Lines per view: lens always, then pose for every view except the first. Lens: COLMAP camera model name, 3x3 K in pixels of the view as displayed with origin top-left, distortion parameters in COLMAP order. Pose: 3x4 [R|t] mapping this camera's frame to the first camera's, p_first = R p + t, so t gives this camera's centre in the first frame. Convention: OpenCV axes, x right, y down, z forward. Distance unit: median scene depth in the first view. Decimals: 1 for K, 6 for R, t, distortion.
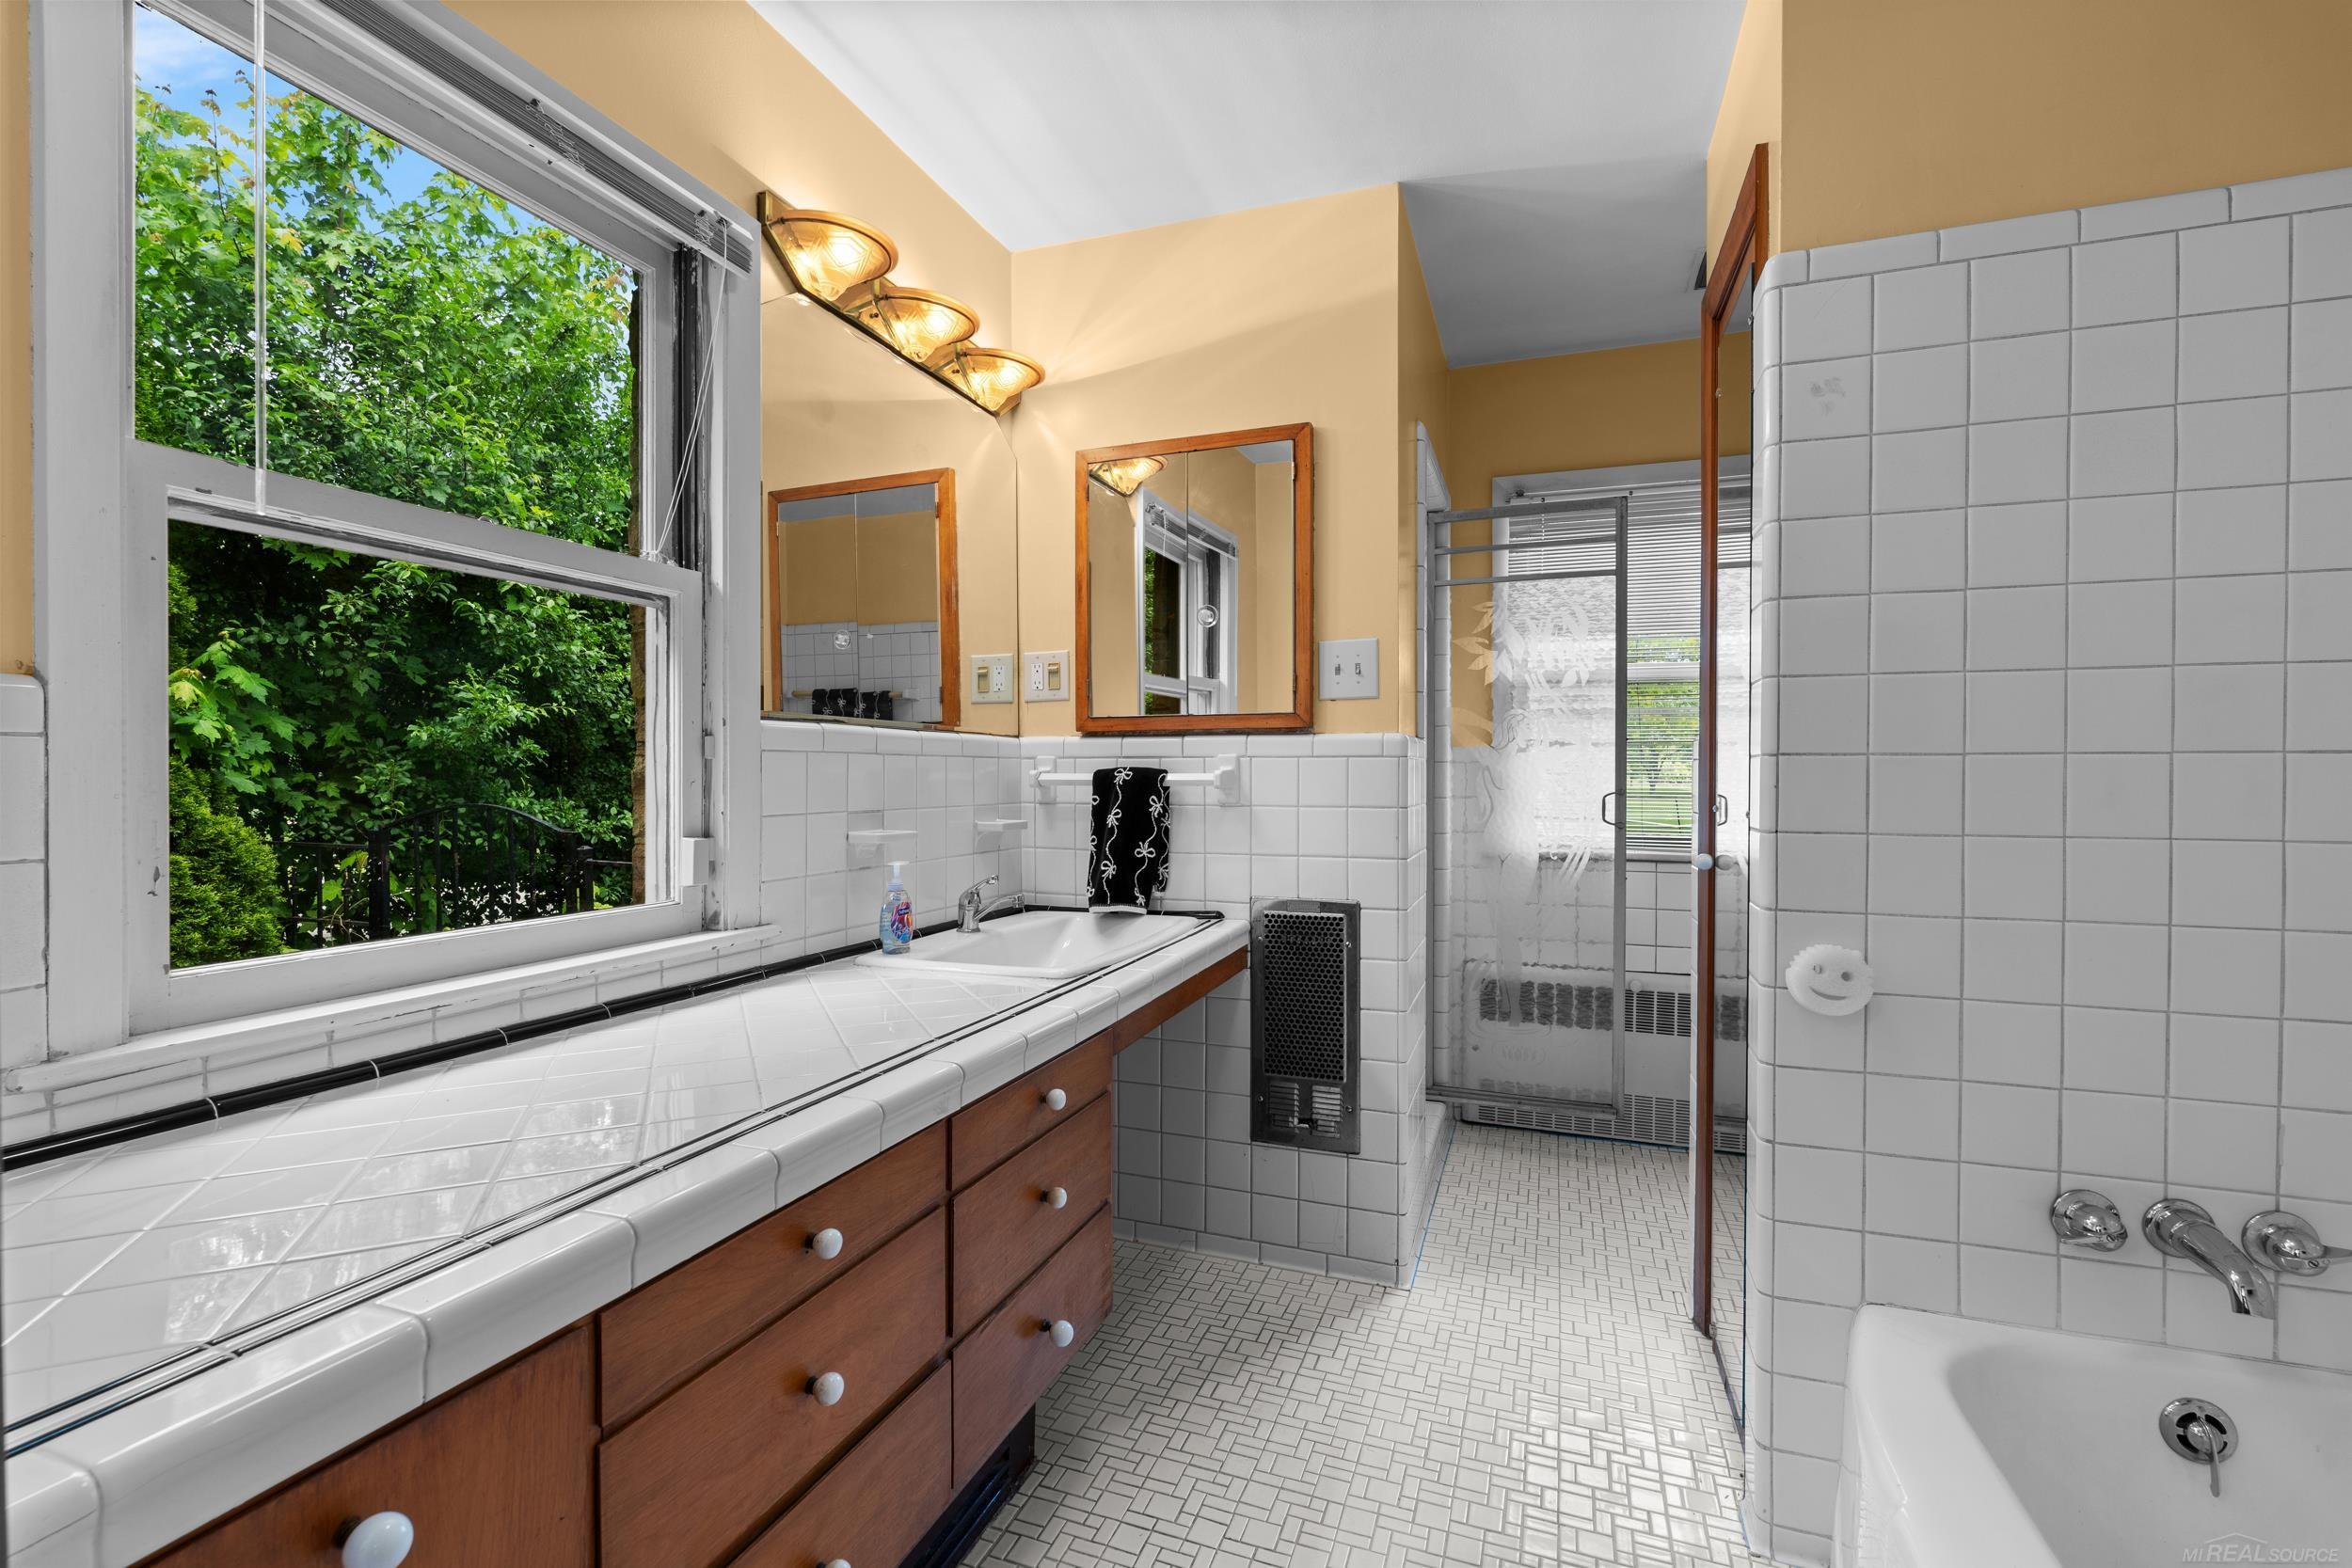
lens RADIAL K [[1020.9, 0, 1177.8], [0, 1020.9, 779.6], [0, 0, 1]] dist [-0.001185, 0.000185]
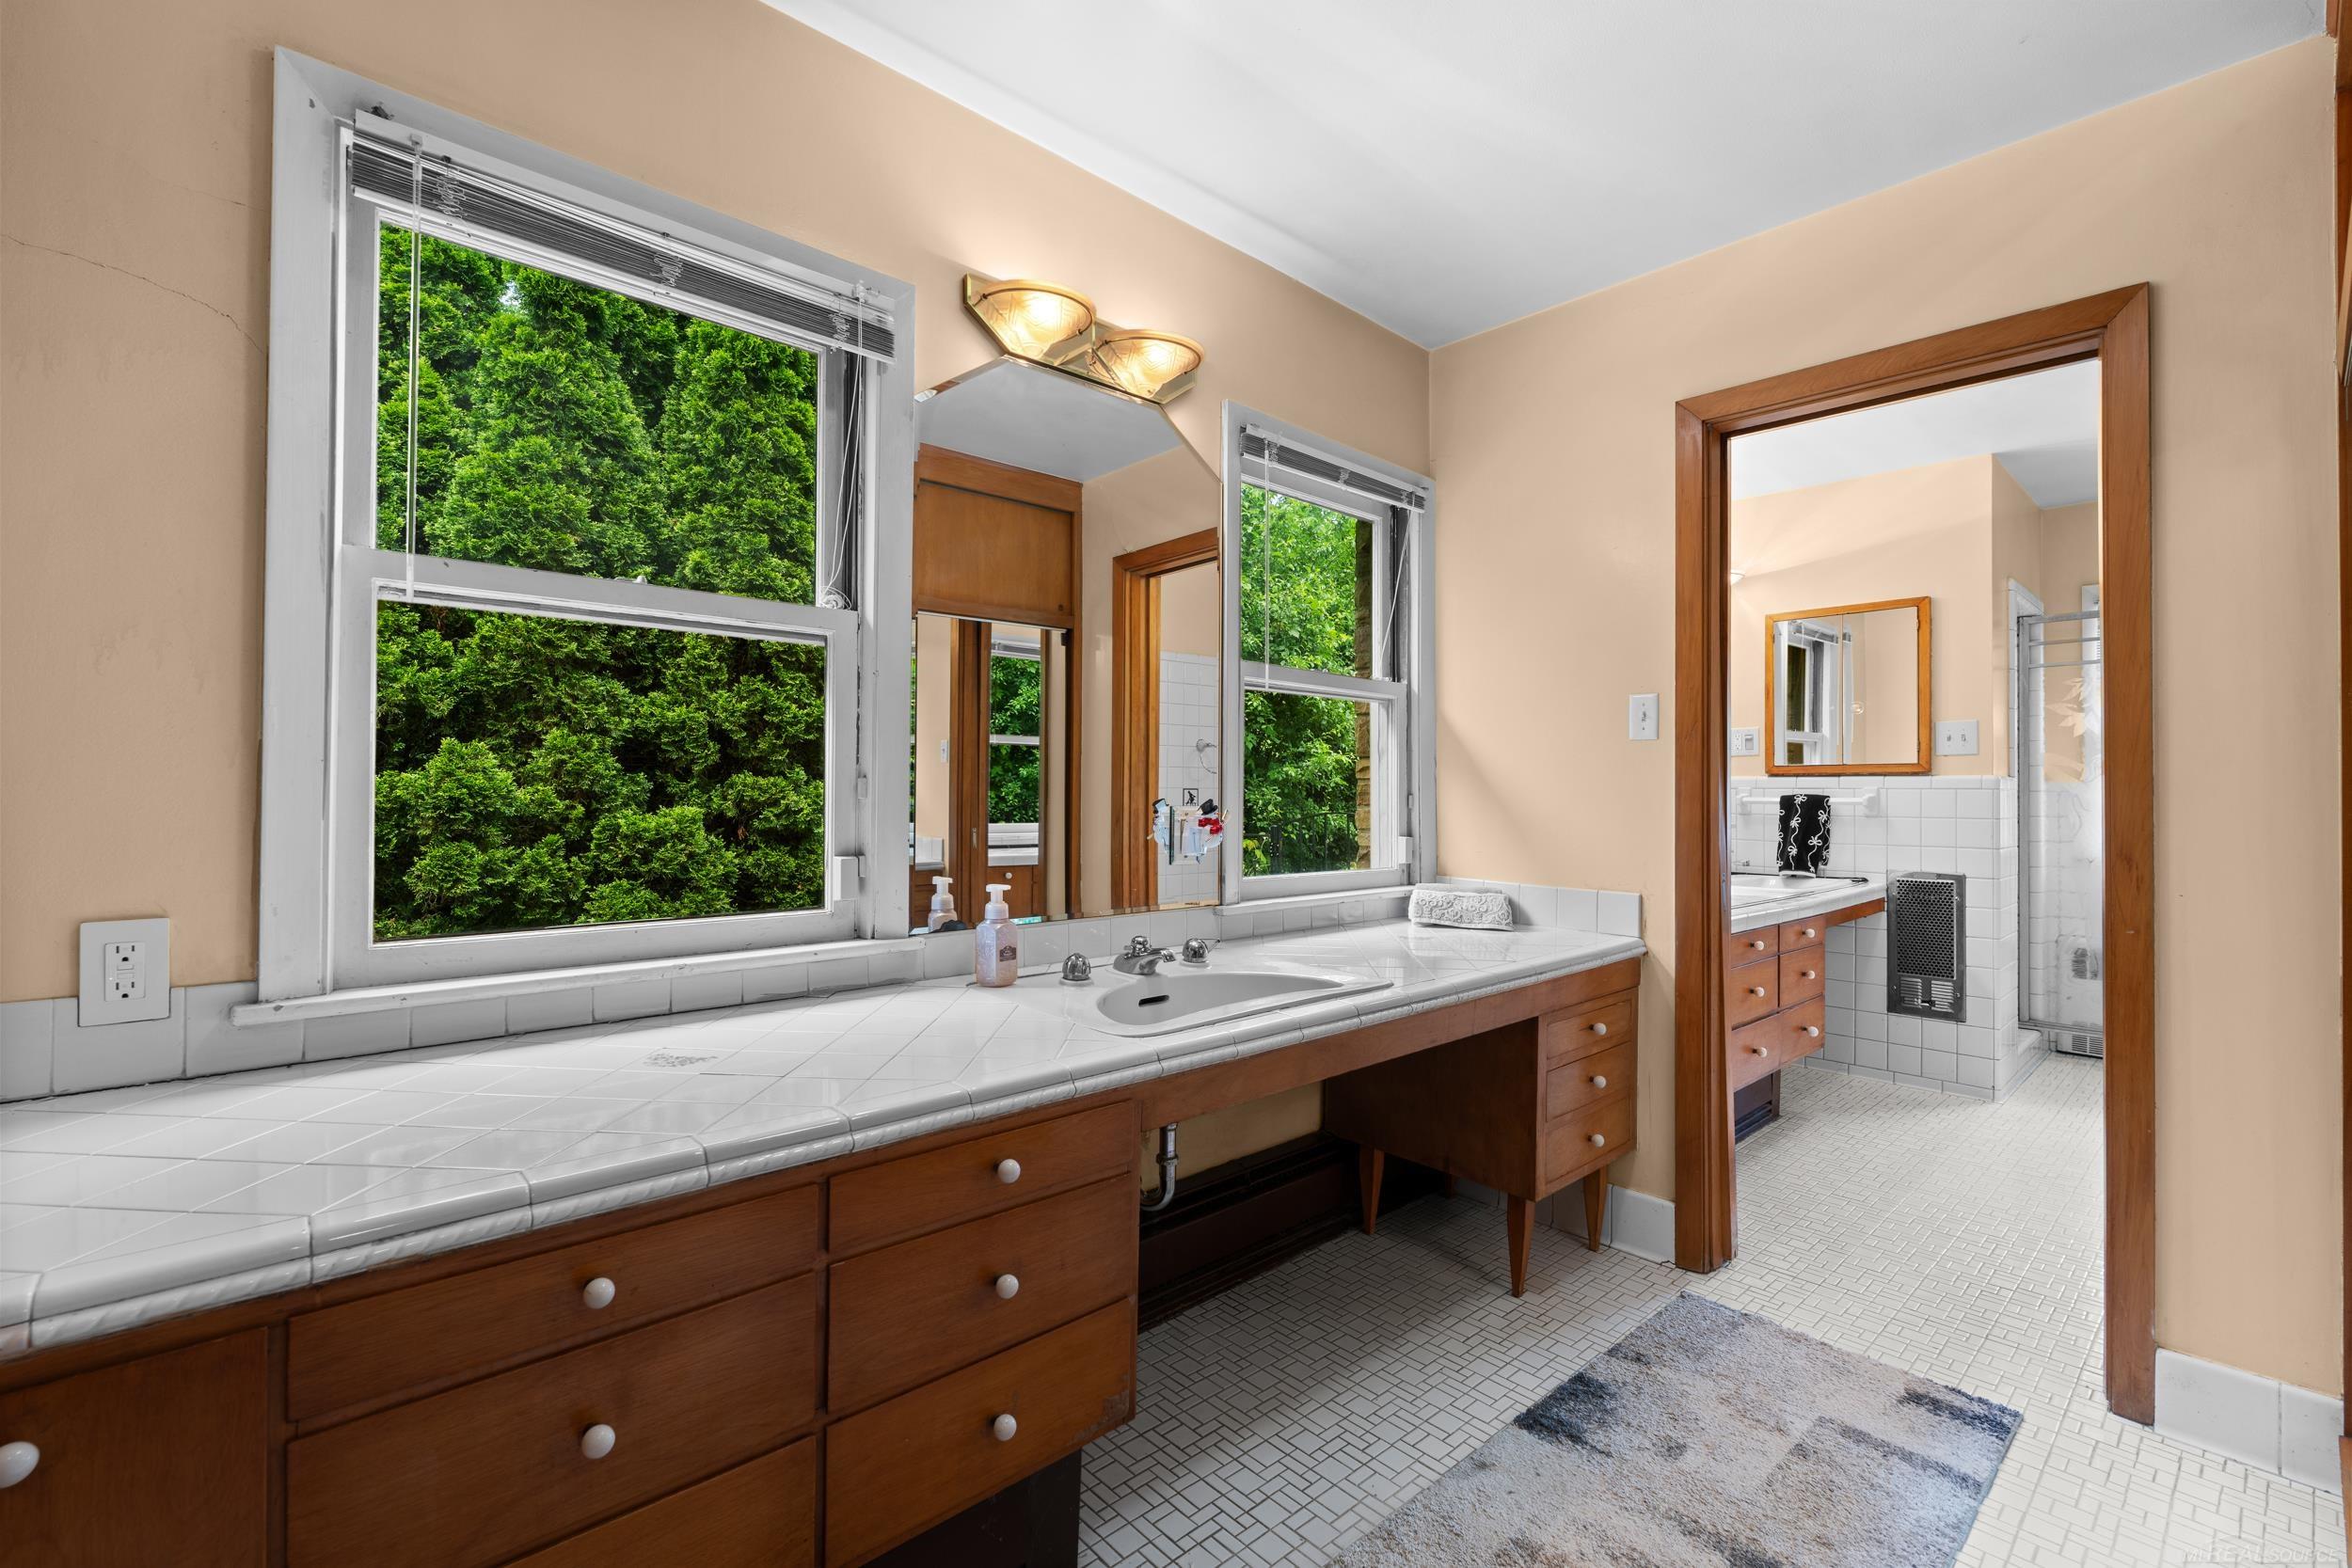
lens RADIAL K [[1020.9, 0, 1175.9], [0, 1020.9, 782.9], [0, 0, 1]] dist [-0.001185, 0.000185]
pose [[0.887270, 0.001326, -0.461249, -0.199484], [-0.009428, 0.999839, -0.015261, 0.005463], [0.461154, 0.017889, 0.887140, -1.089910]]
